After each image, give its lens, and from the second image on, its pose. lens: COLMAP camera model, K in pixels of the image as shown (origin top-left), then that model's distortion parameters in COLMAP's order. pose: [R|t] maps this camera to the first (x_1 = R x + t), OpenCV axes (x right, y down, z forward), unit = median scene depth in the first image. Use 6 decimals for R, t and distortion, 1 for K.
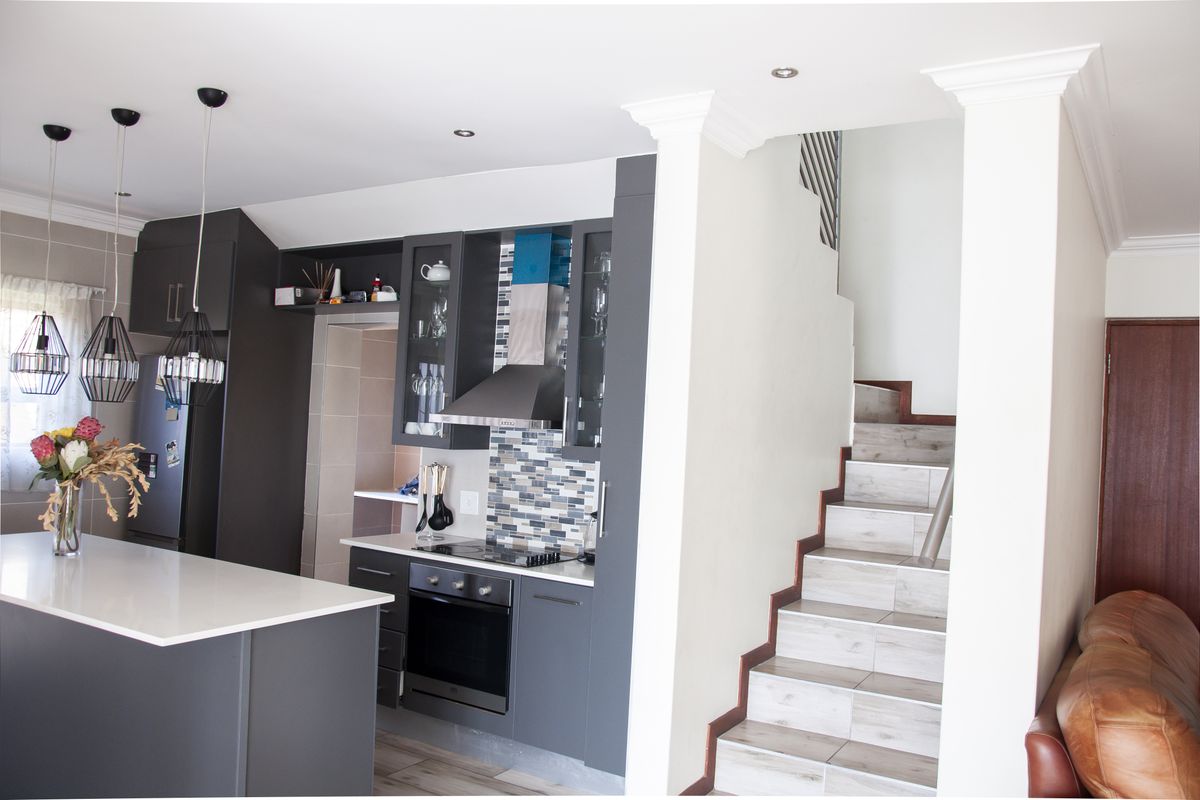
lens RADIAL K [[922.7, 0, 595.2], [0, 922.7, 406.3], [0, 0, 1]] dist [-0.125221, 0.097071]
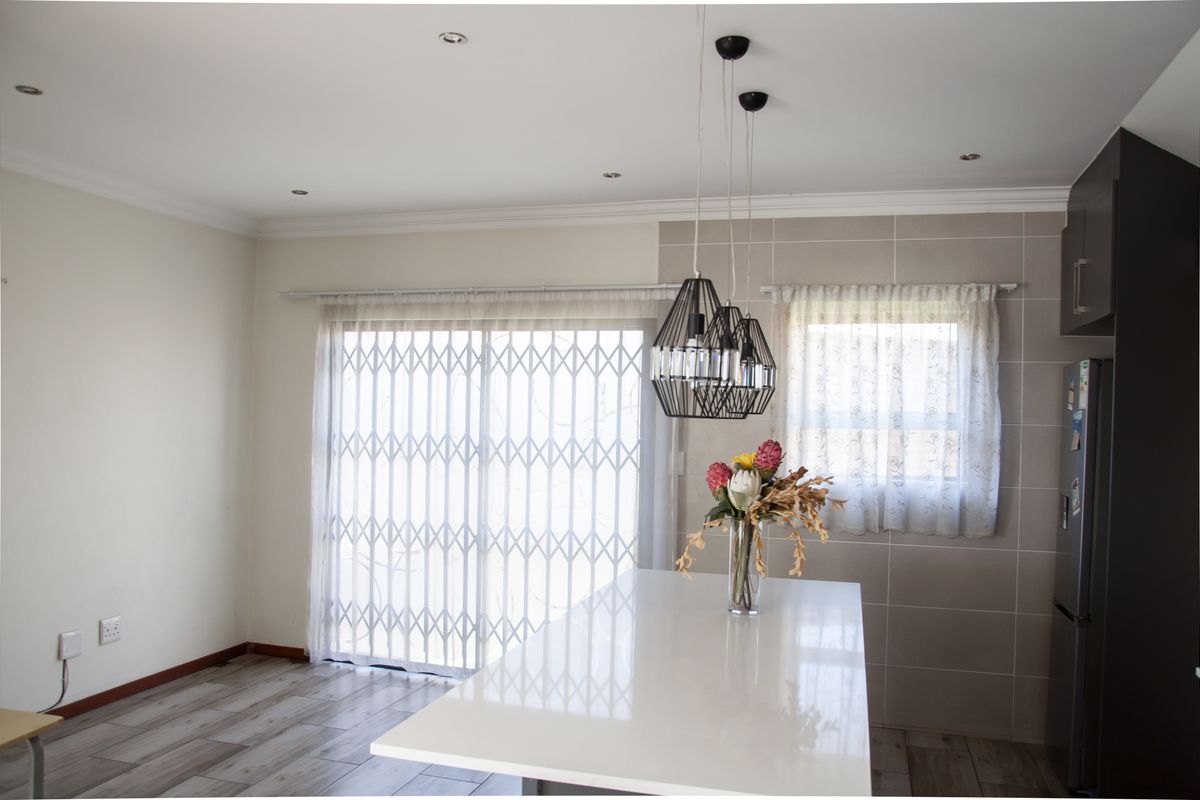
lens RADIAL K [[922.7, 0, 593.6], [0, 922.7, 407.6], [0, 0, 1]] dist [-0.125221, 0.097071]
pose [[0.269439, -0.044374, -0.961995, 0.128853], [0.001800, 0.998959, -0.045575, 0.015519], [0.963016, 0.010548, 0.269239, 0.501135]]
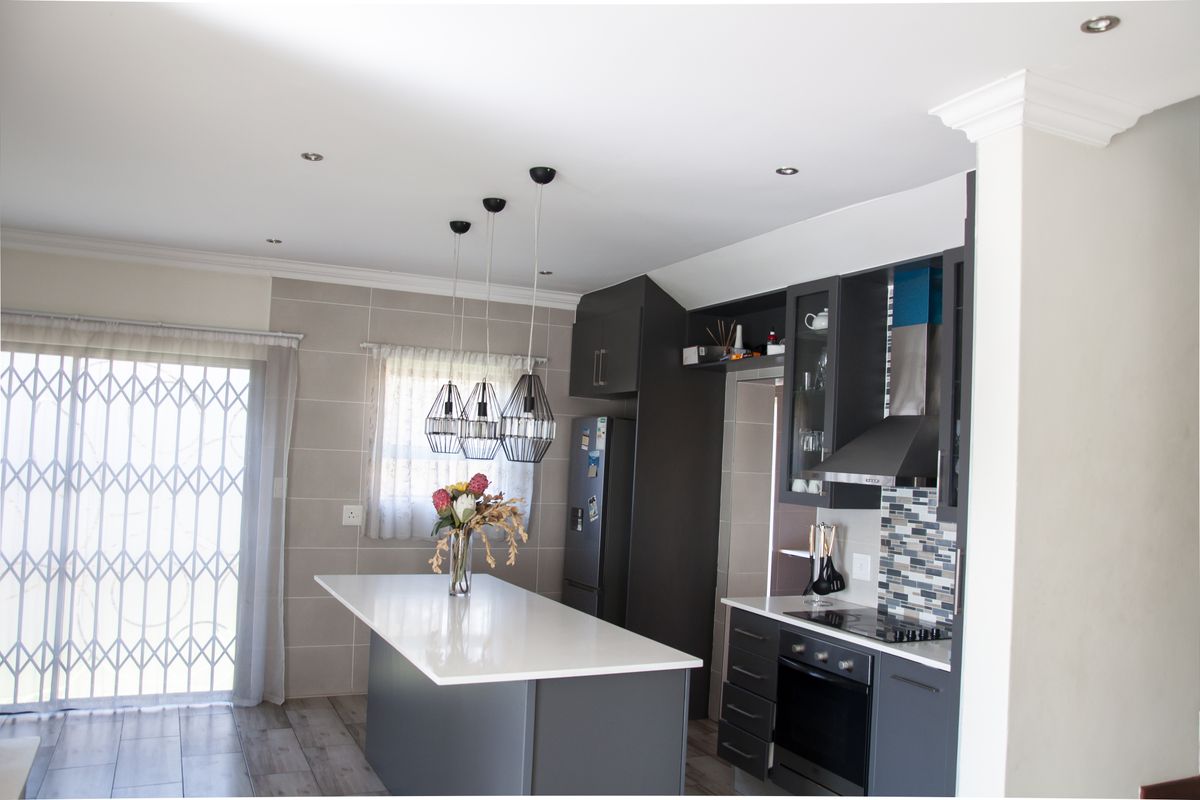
lens RADIAL K [[922.7, 0, 598.6], [0, 922.7, 409.3], [0, 0, 1]] dist [-0.125221, 0.097071]
pose [[0.842382, -0.035228, -0.537728, 0.142172], [0.002643, 0.998119, -0.061249, 0.002467], [0.538874, 0.050174, 0.840891, 0.086075]]
